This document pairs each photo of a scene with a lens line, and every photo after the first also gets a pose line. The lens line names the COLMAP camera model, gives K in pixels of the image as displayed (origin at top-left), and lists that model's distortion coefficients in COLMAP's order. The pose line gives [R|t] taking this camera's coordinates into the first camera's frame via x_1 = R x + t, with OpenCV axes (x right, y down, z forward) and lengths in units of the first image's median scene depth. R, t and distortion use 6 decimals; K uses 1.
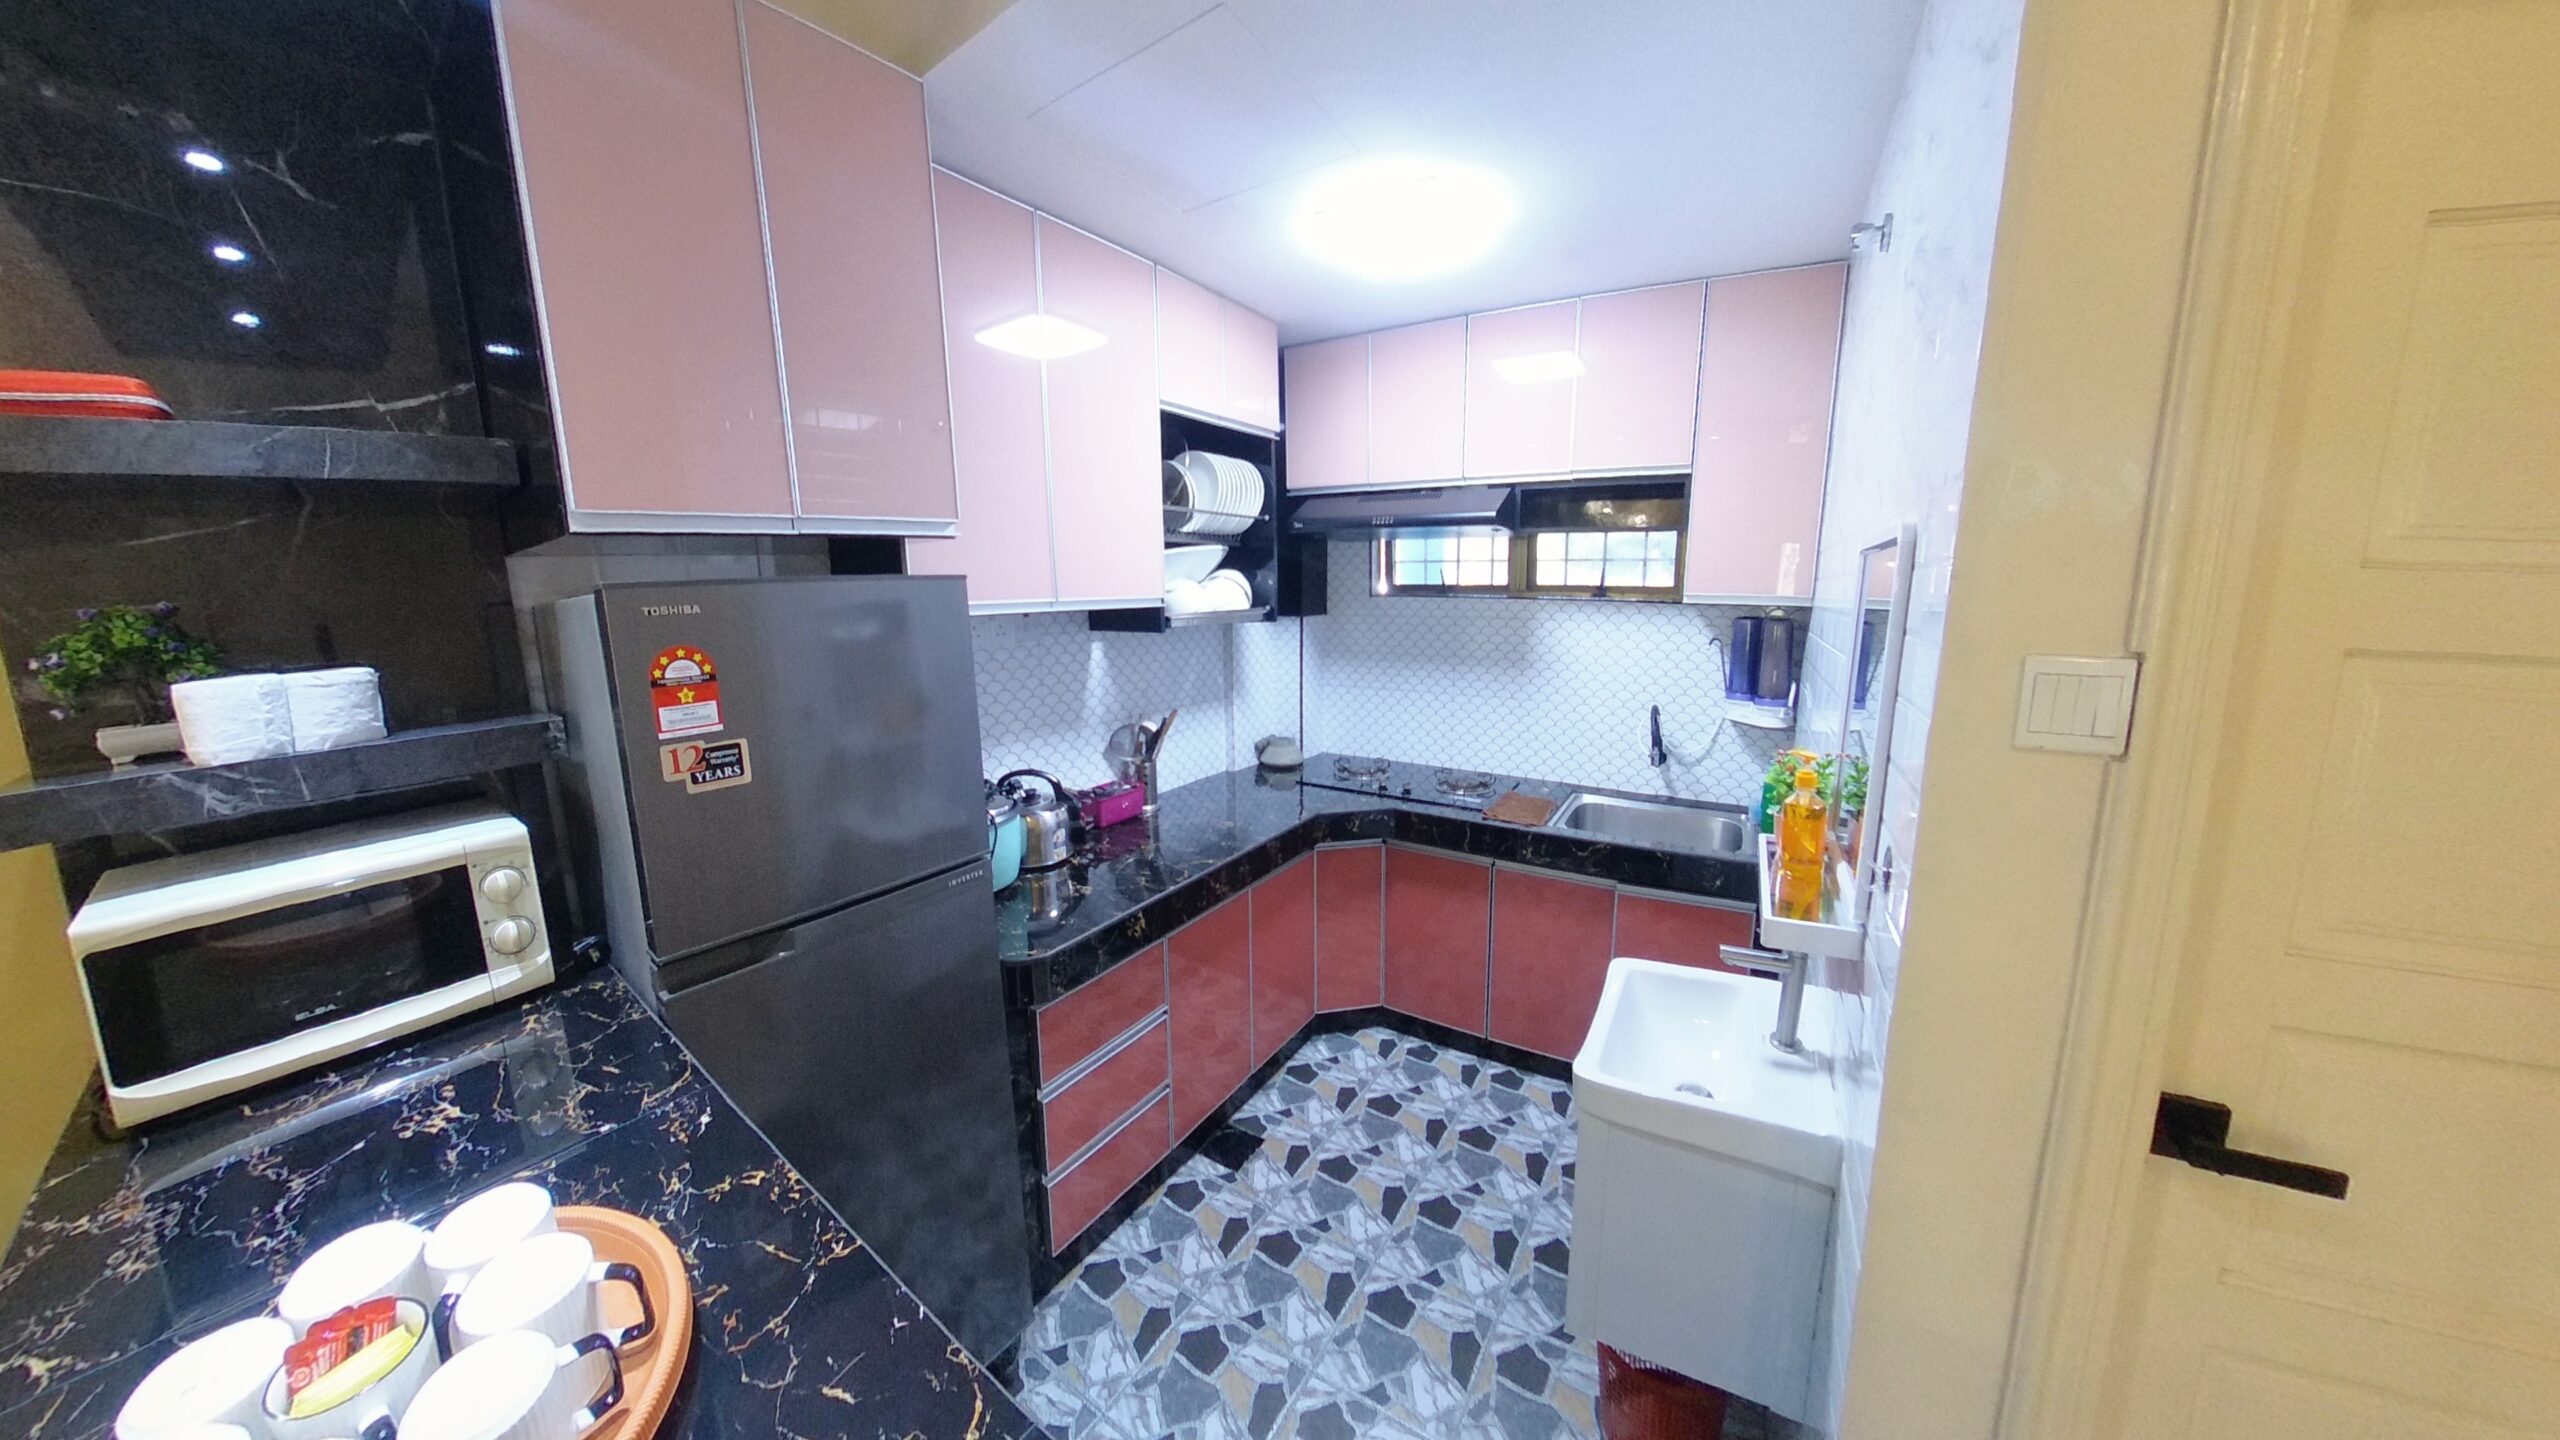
lens RADIAL K [[883.1, 0, 1240.0], [0, 883.1, 721.2], [0, 0, 1]] dist [0.000106, 0.000007]
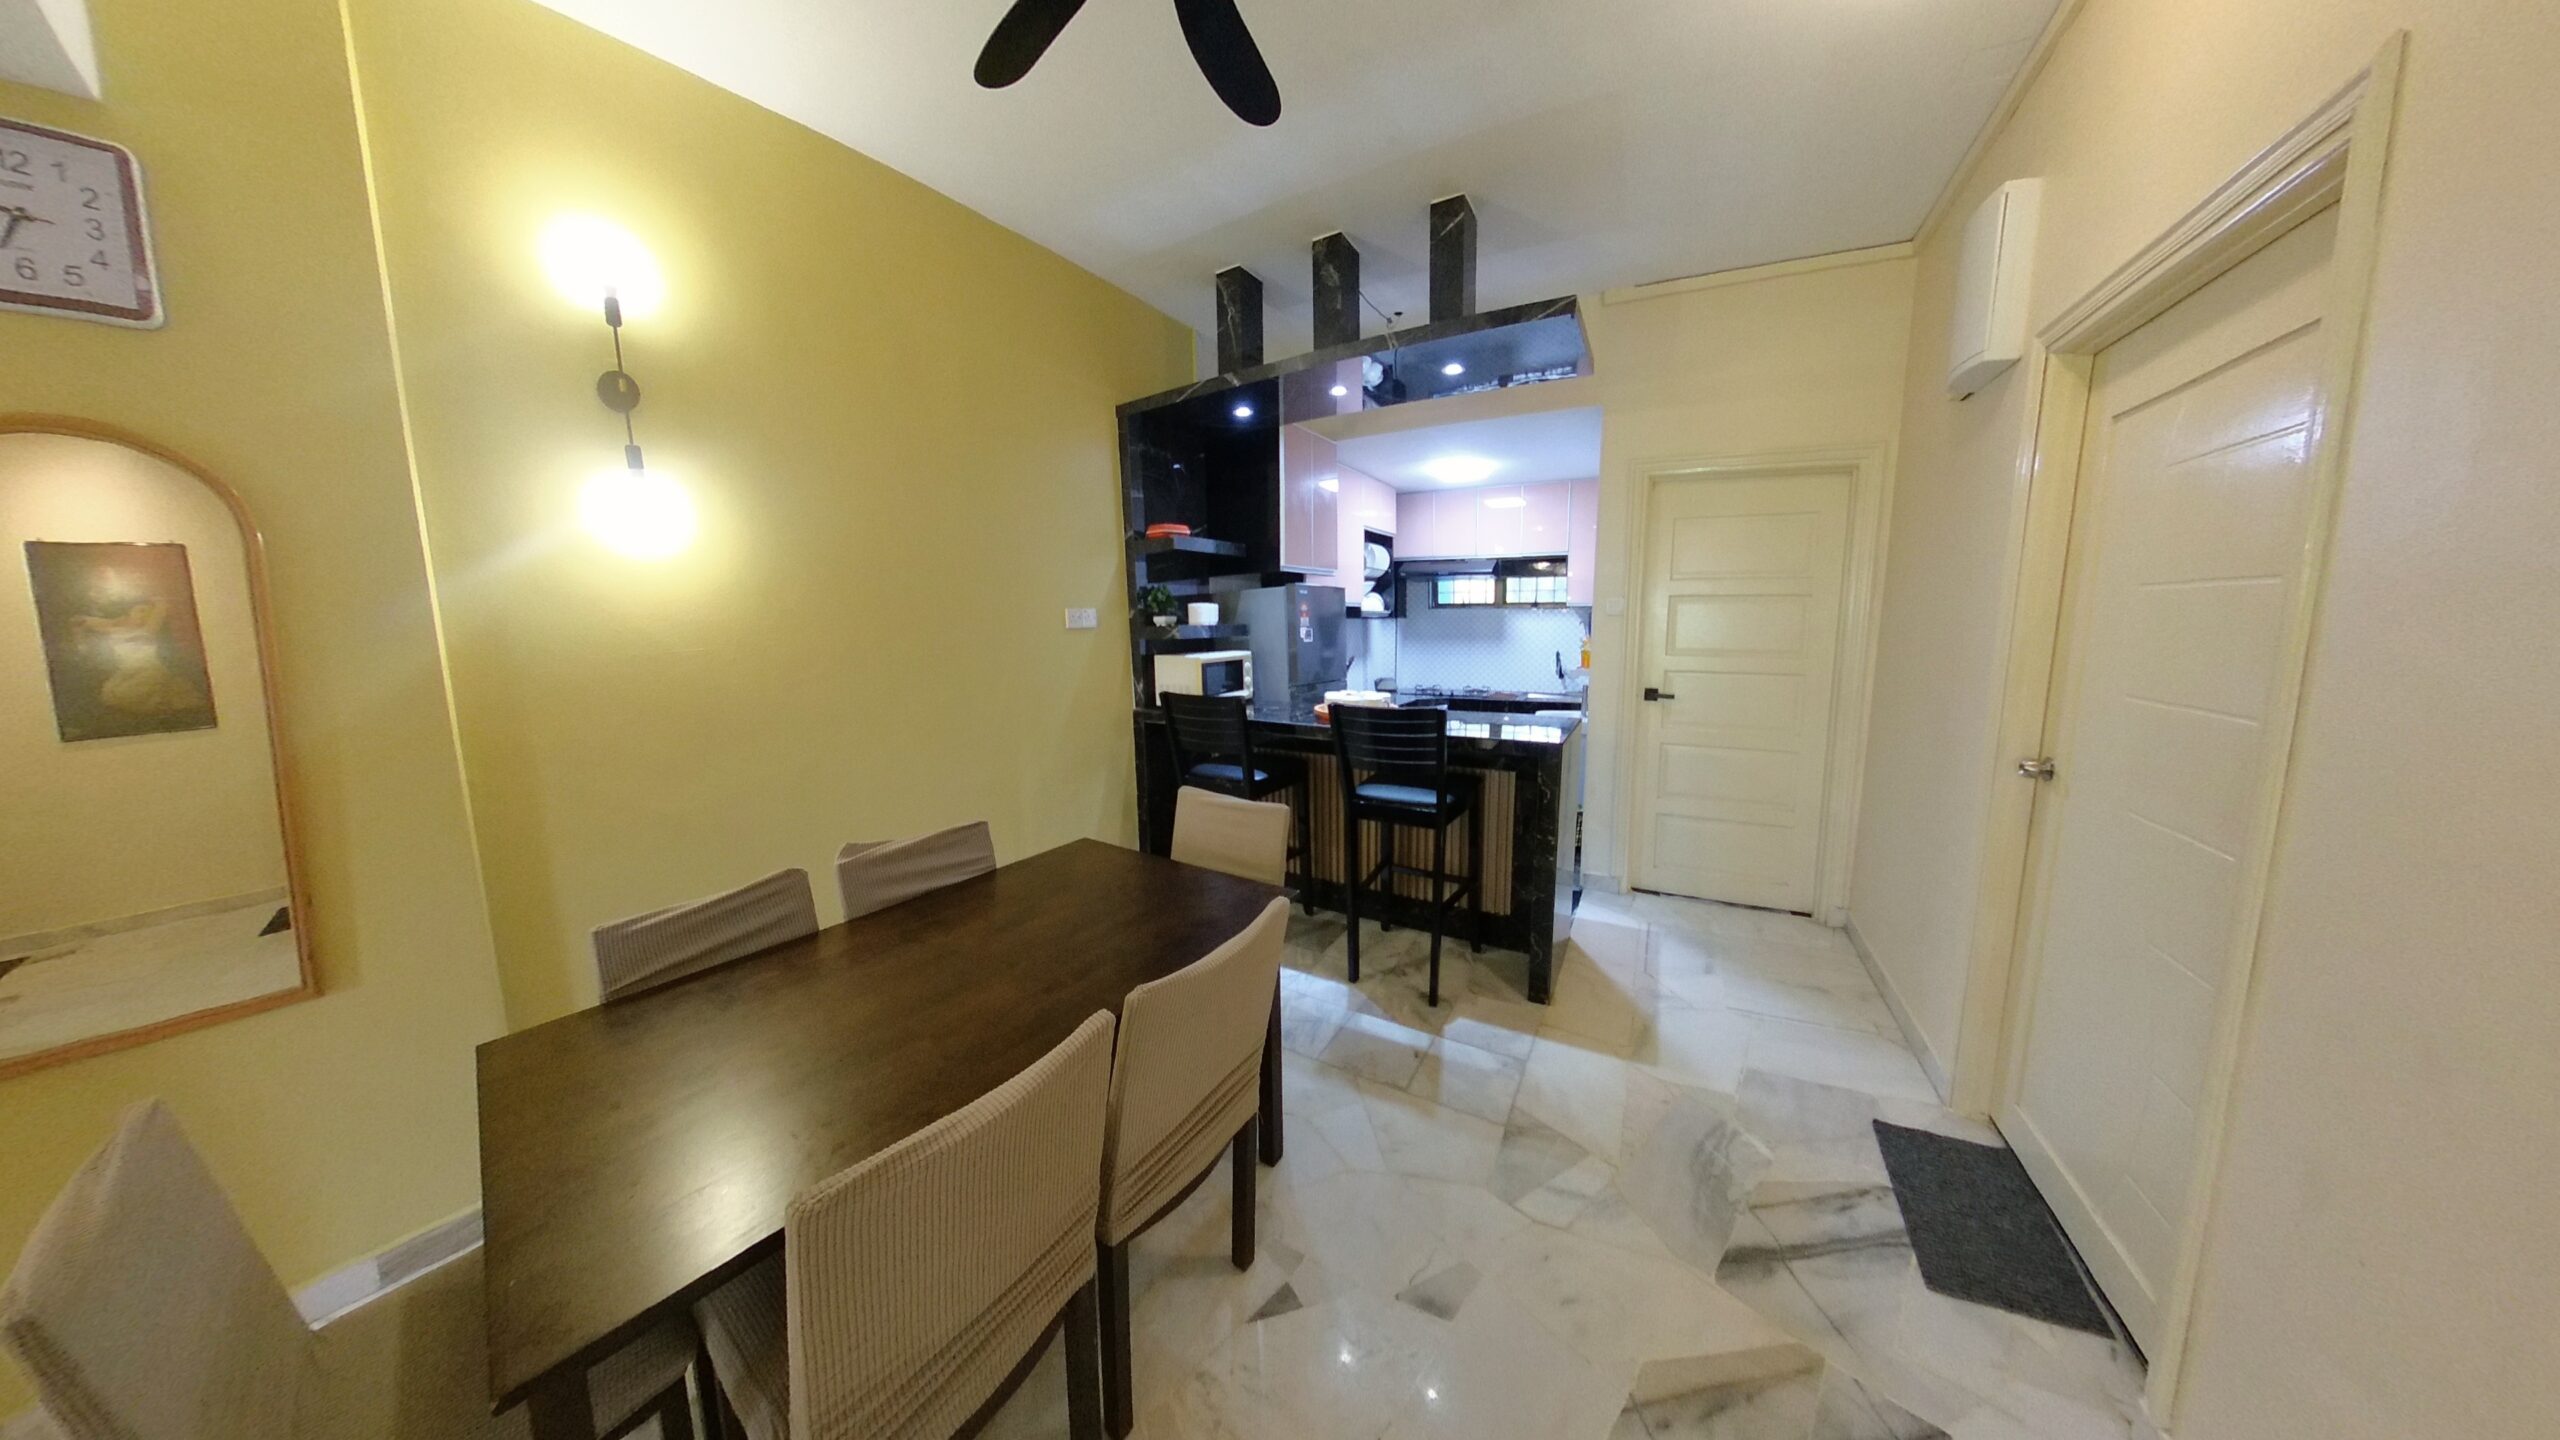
lens RADIAL K [[798.8, 0, 1280.0], [0, 798.8, 720.0], [0, 0, 1]] dist [-0.000039, -0.000001]
pose [[0.997399, -0.000800, 0.072074, -0.408660], [0.003921, 0.999060, -0.043166, 0.243736], [-0.071972, 0.043336, 0.996465, -1.022590]]
